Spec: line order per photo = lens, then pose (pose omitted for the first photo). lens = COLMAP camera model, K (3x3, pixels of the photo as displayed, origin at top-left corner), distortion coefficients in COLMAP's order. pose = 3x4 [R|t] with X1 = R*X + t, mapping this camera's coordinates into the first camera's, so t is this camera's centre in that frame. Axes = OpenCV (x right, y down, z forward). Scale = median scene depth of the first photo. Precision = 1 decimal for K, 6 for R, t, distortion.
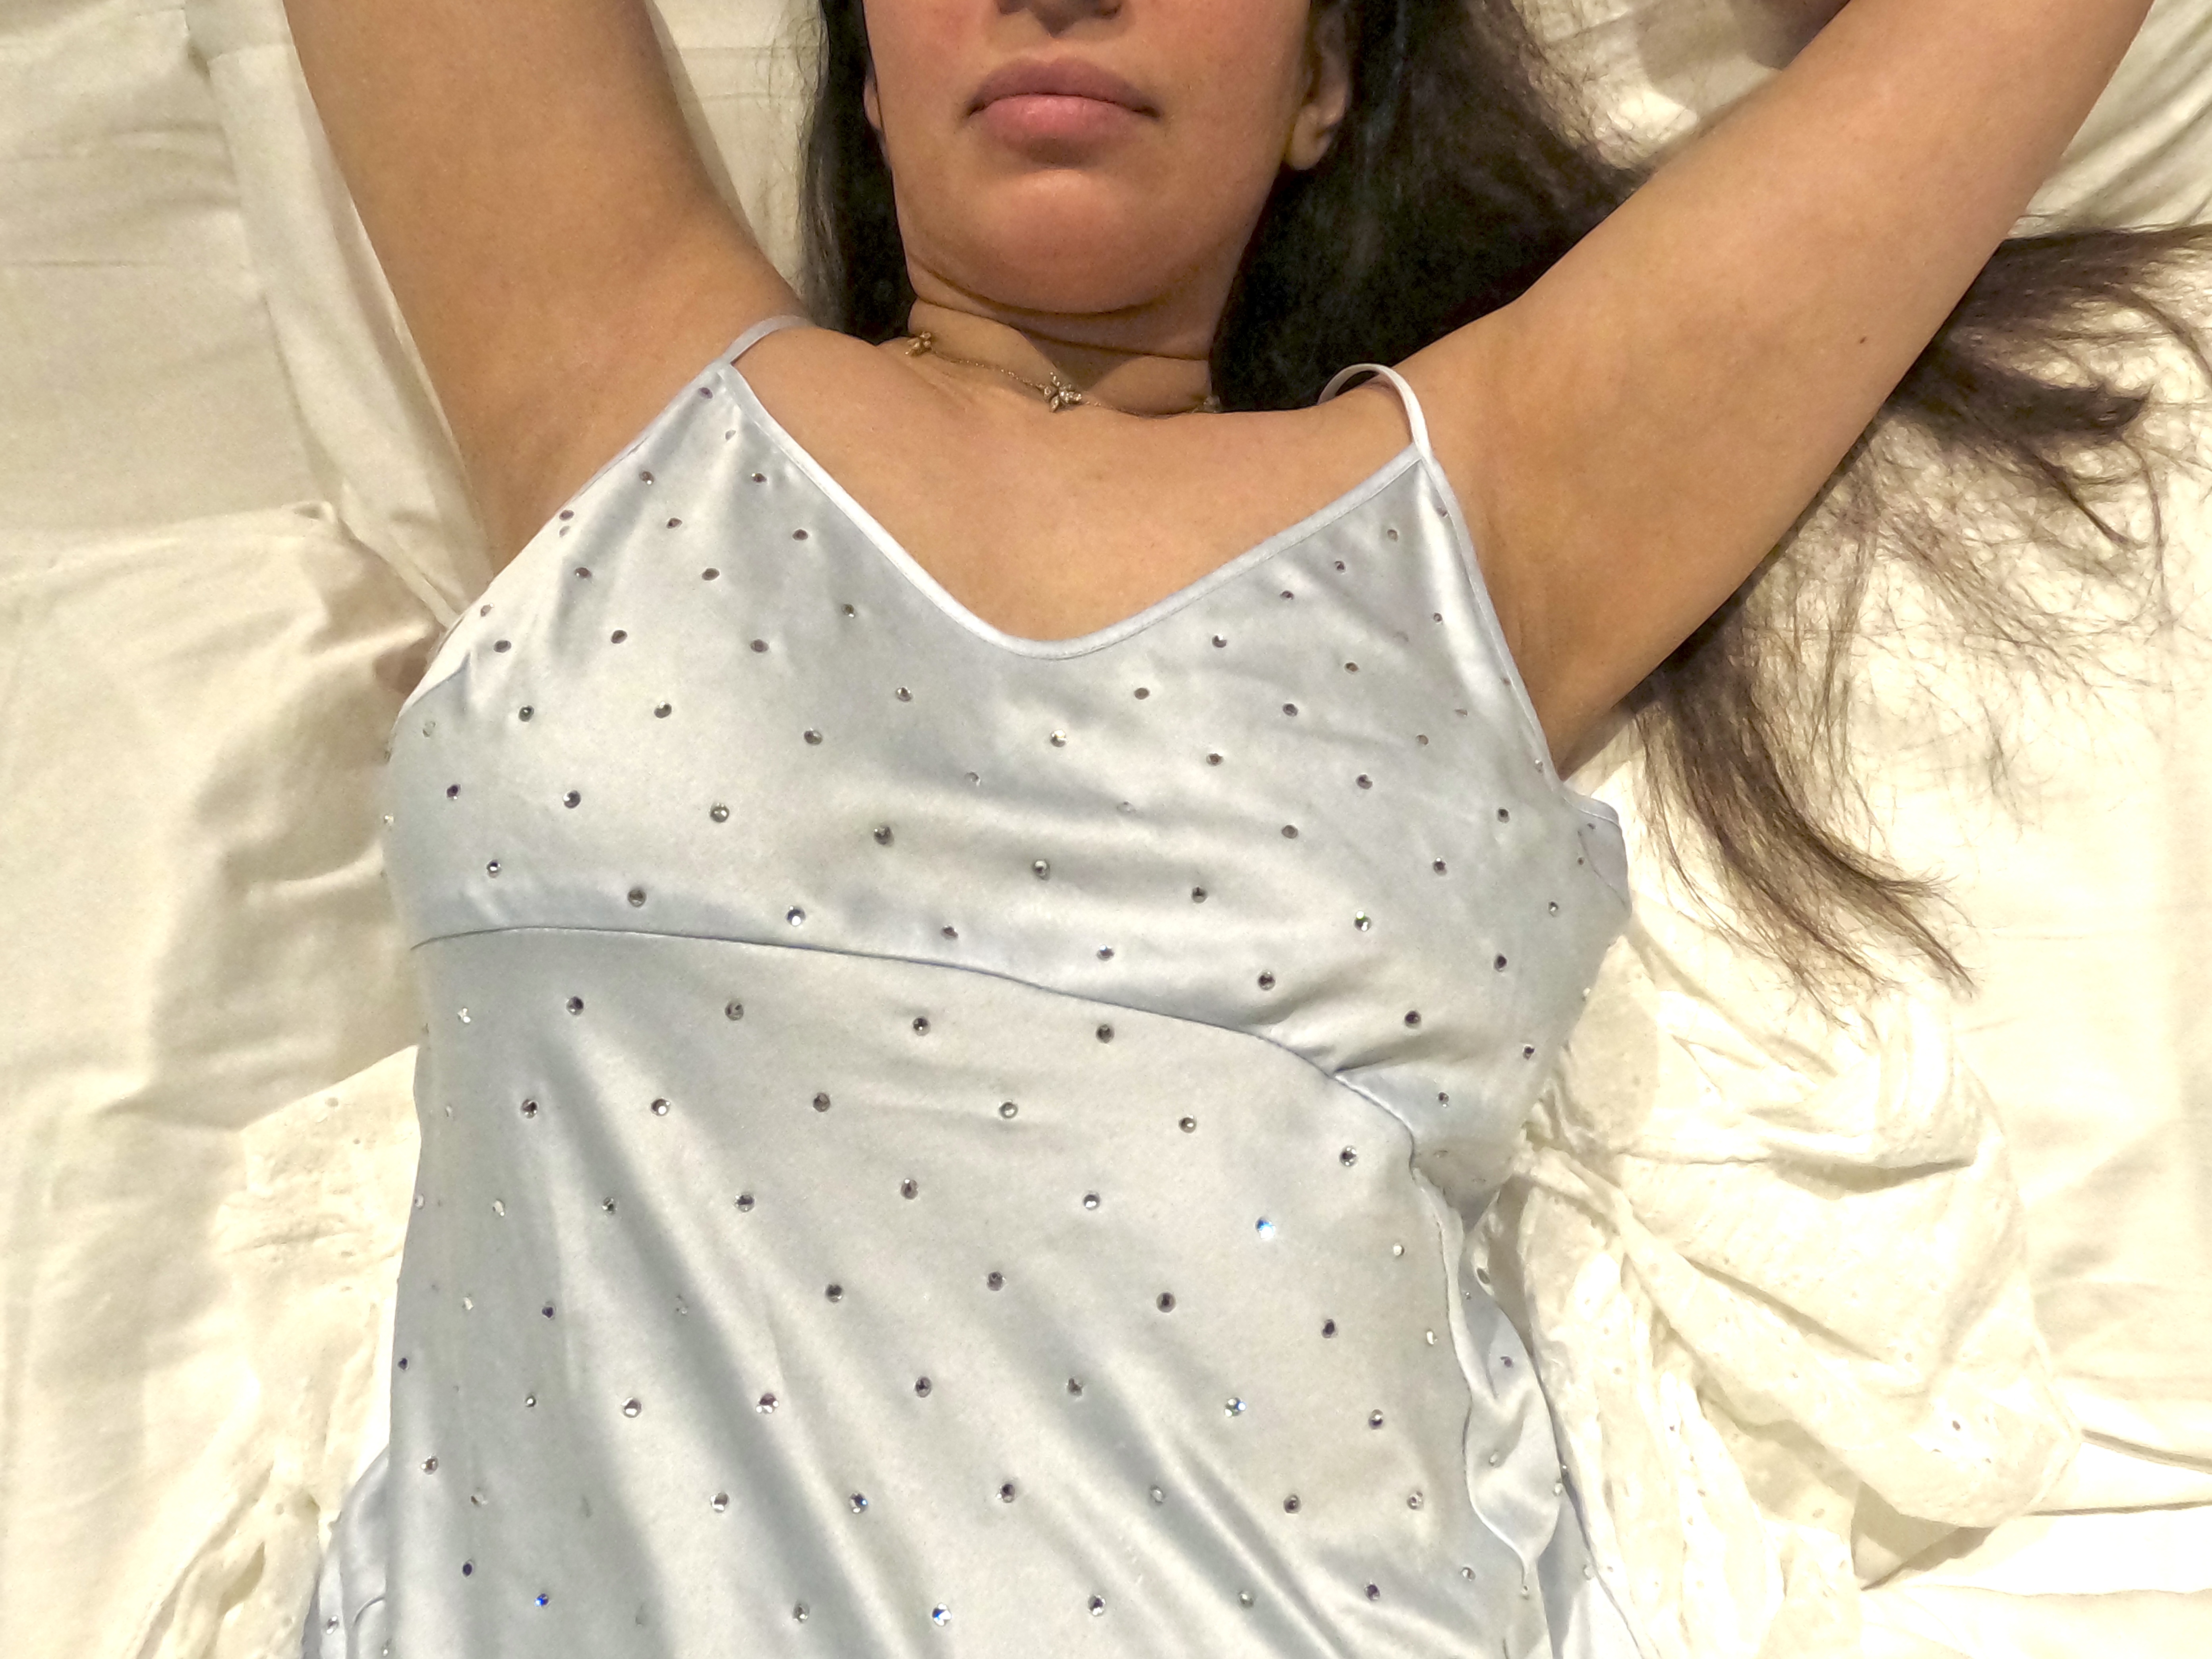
lens RADIAL K [[964.9, 0, 1109.5], [0, 964.9, 789.8], [0, 0, 1]] dist [-0.001449, 0.000016]
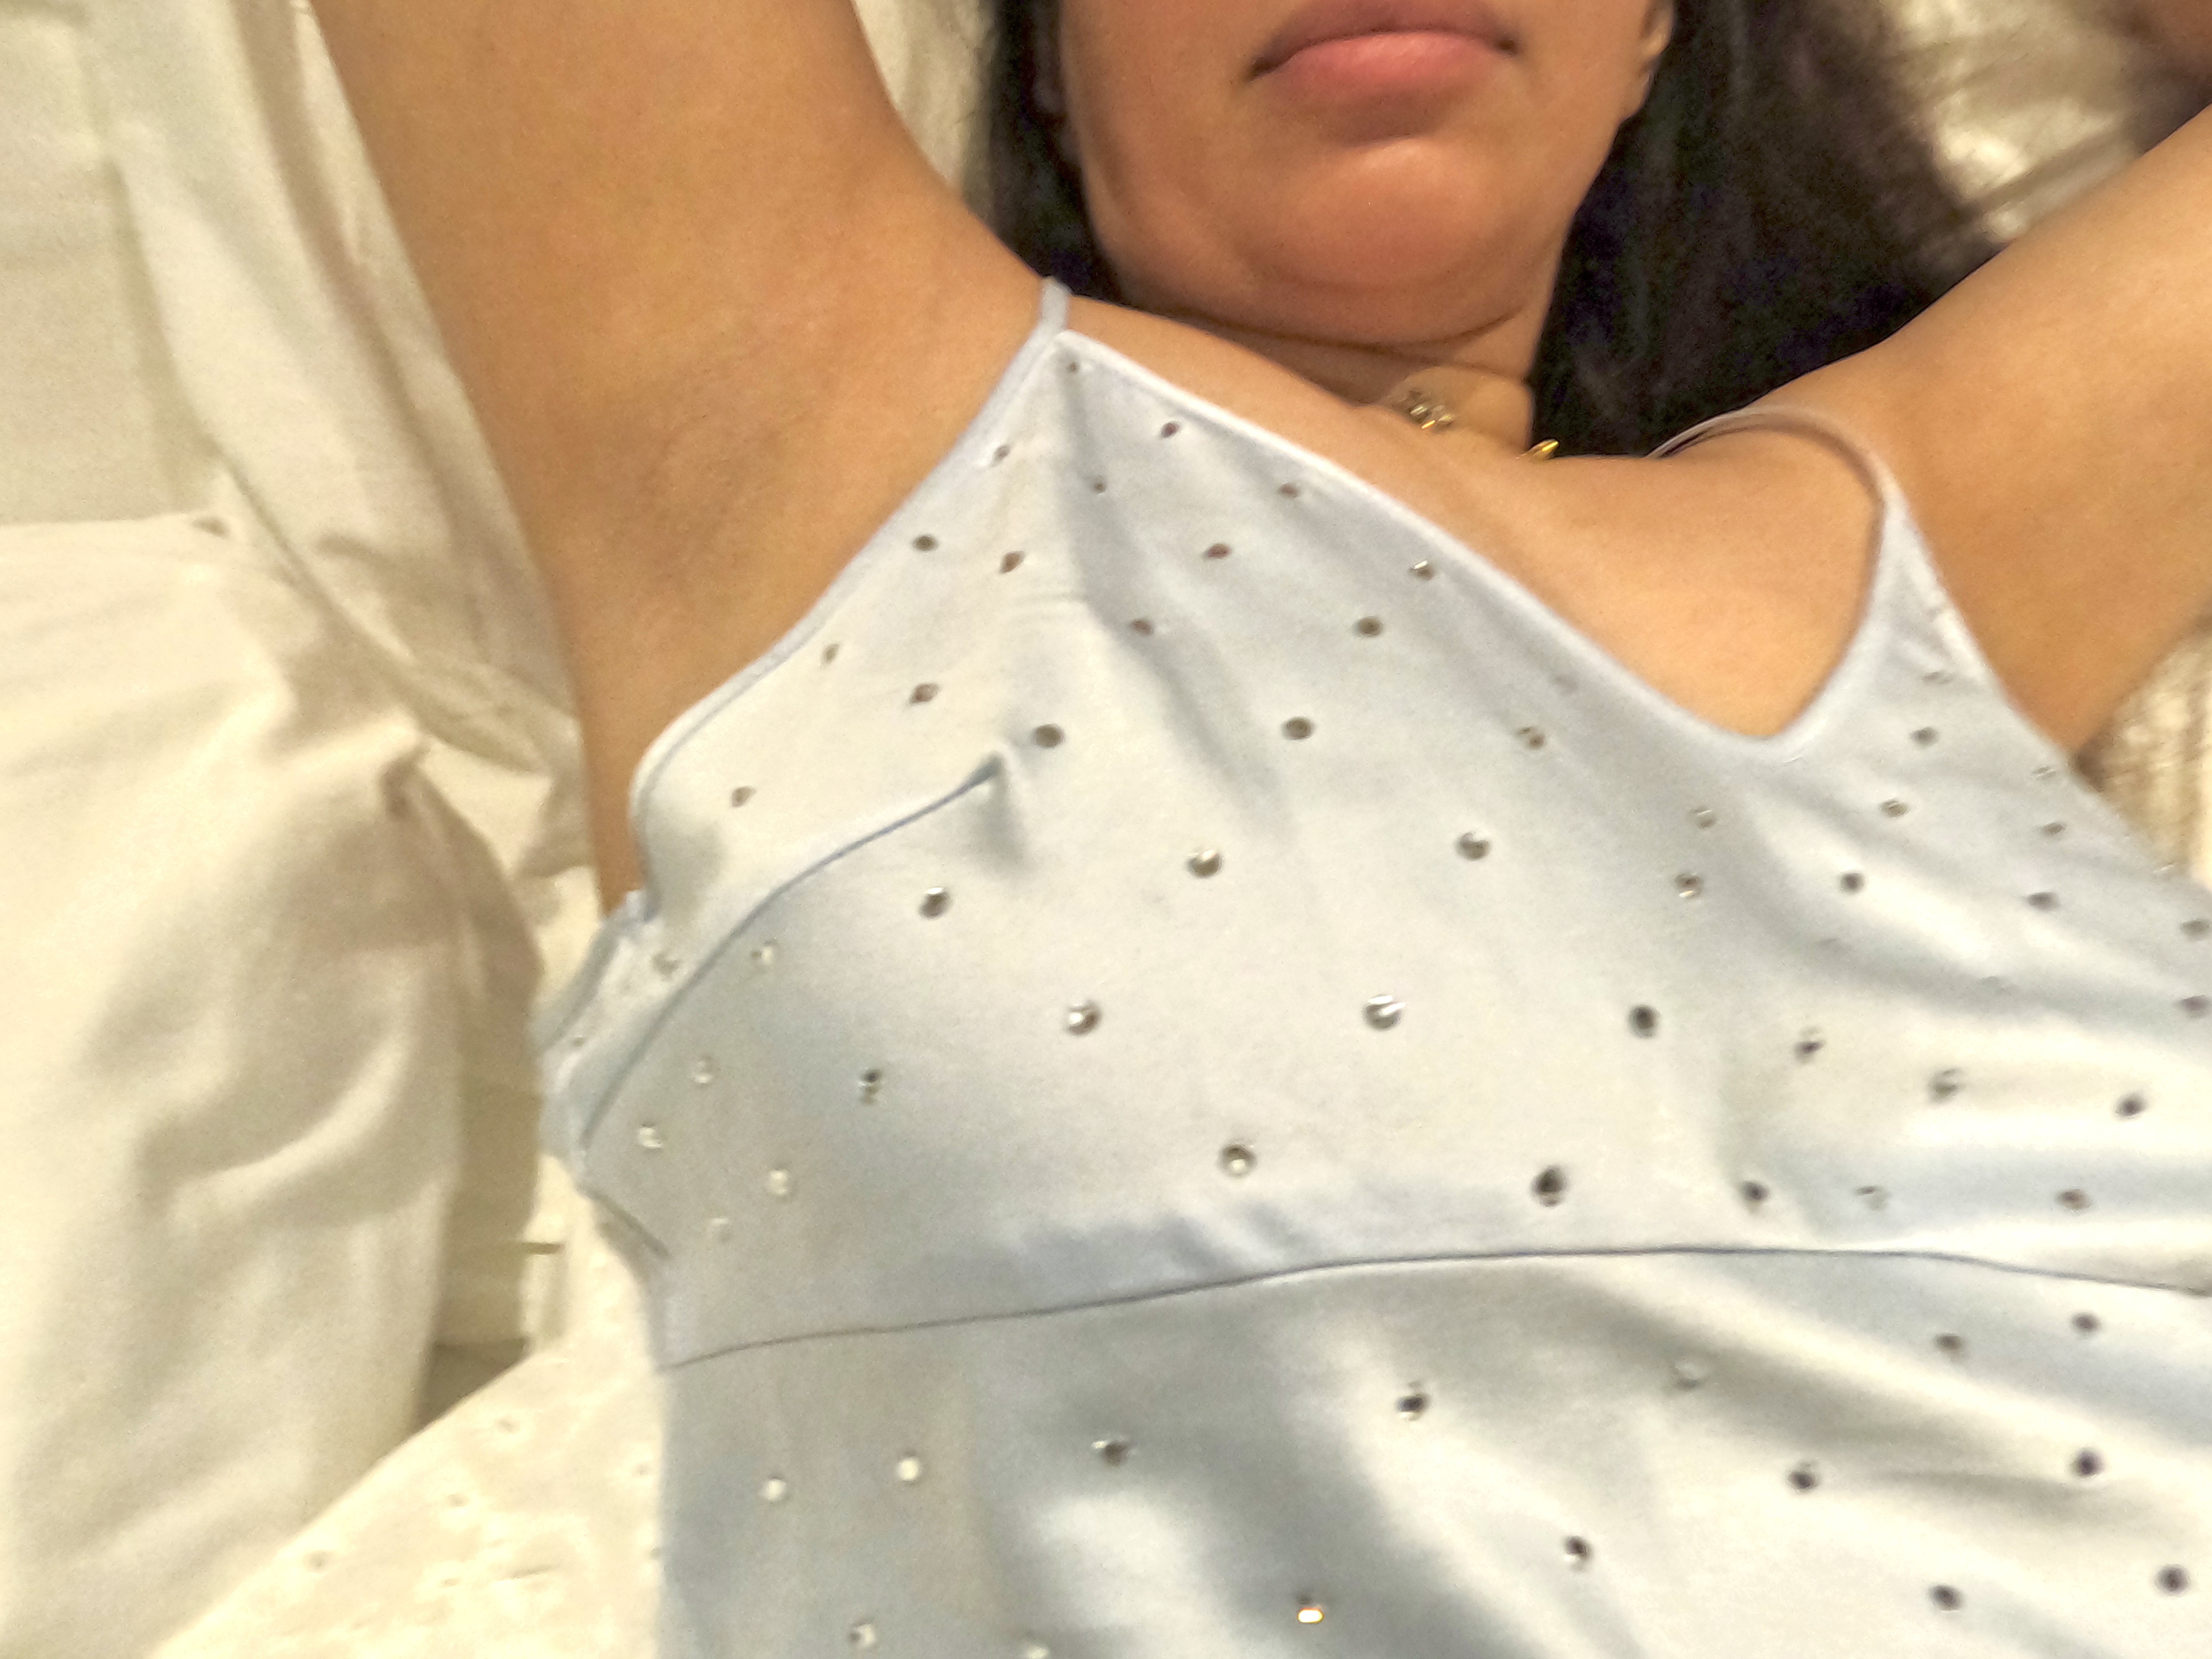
lens RADIAL K [[1089.4, 0, 1026.4], [0, 1089.4, 836.8], [0, 0, 1]] dist [0.001882, 0.000565]
pose [[0.971615, -0.022268, 0.235516, -0.667547], [0.039835, 0.996745, -0.070096, -0.041502], [-0.233188, 0.077488, 0.969339, 0.327179]]
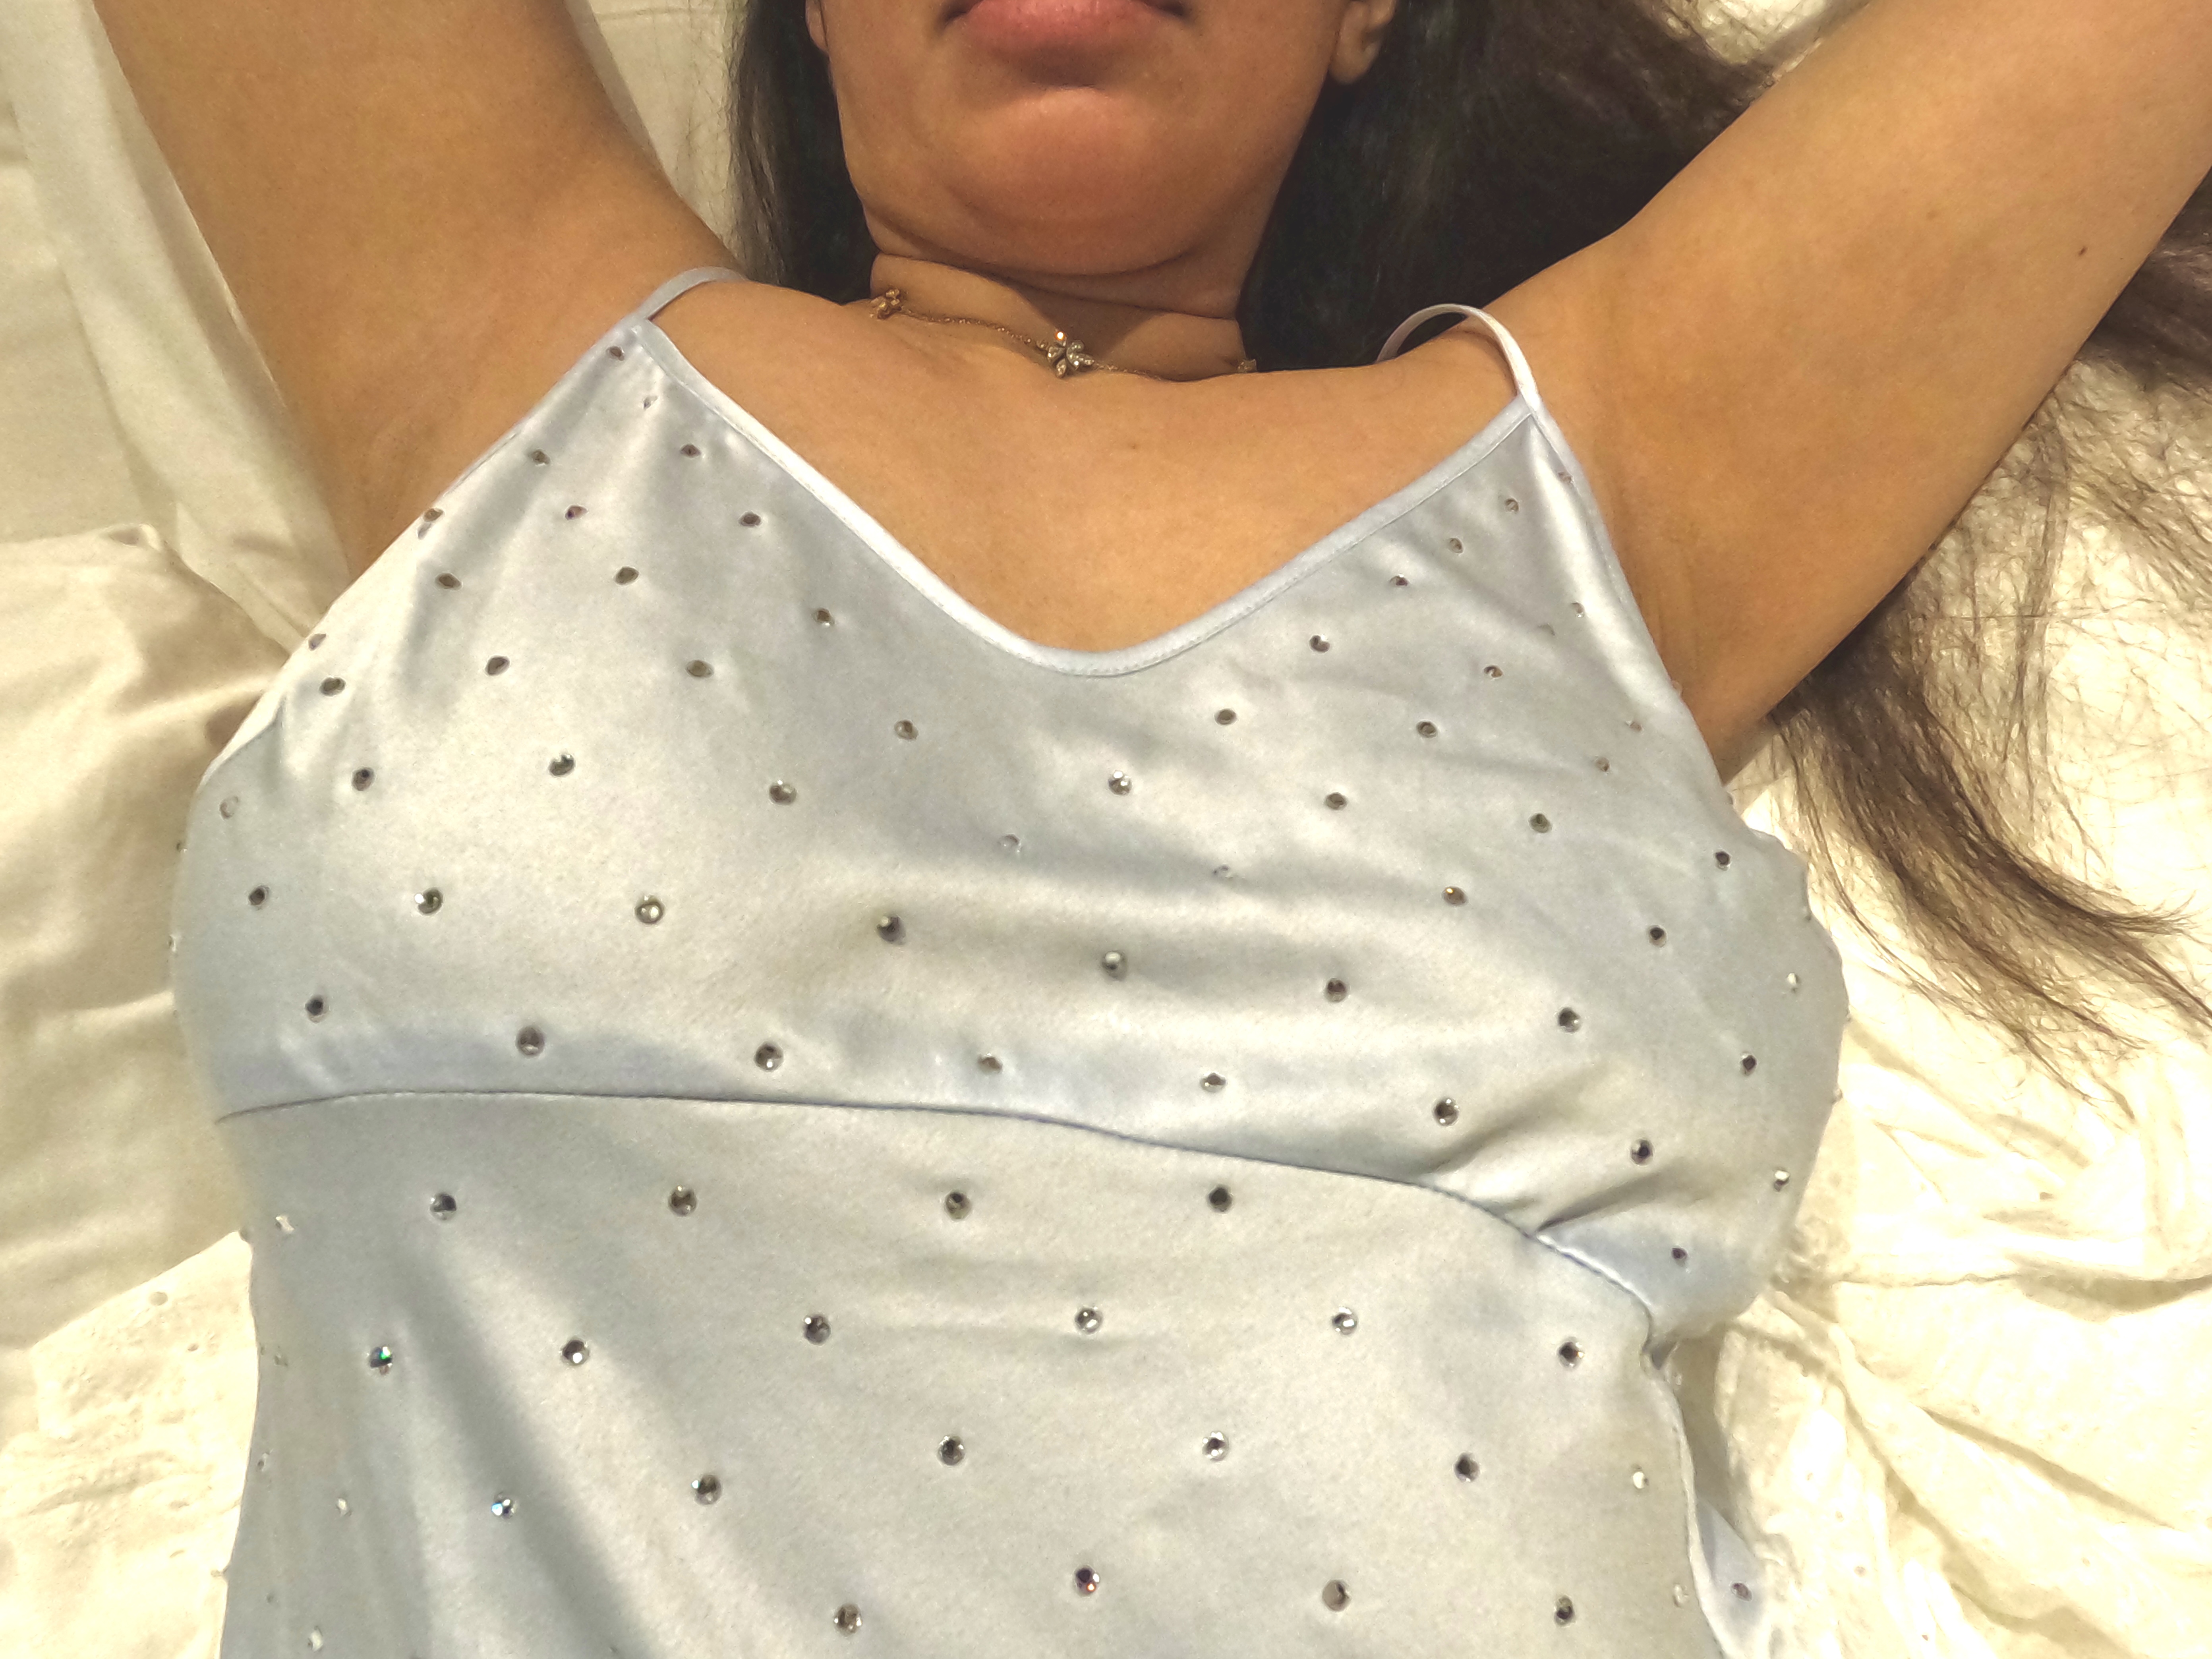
lens RADIAL K [[977.4, 0, 1106.0], [0, 977.4, 829.5], [0, 0, 1]] dist [0.004421, -0.000332]
pose [[0.998441, -0.043642, 0.034810, -0.076334], [0.043916, 0.999010, -0.007137, -0.010590], [-0.034464, 0.008655, 0.999368, 0.220533]]
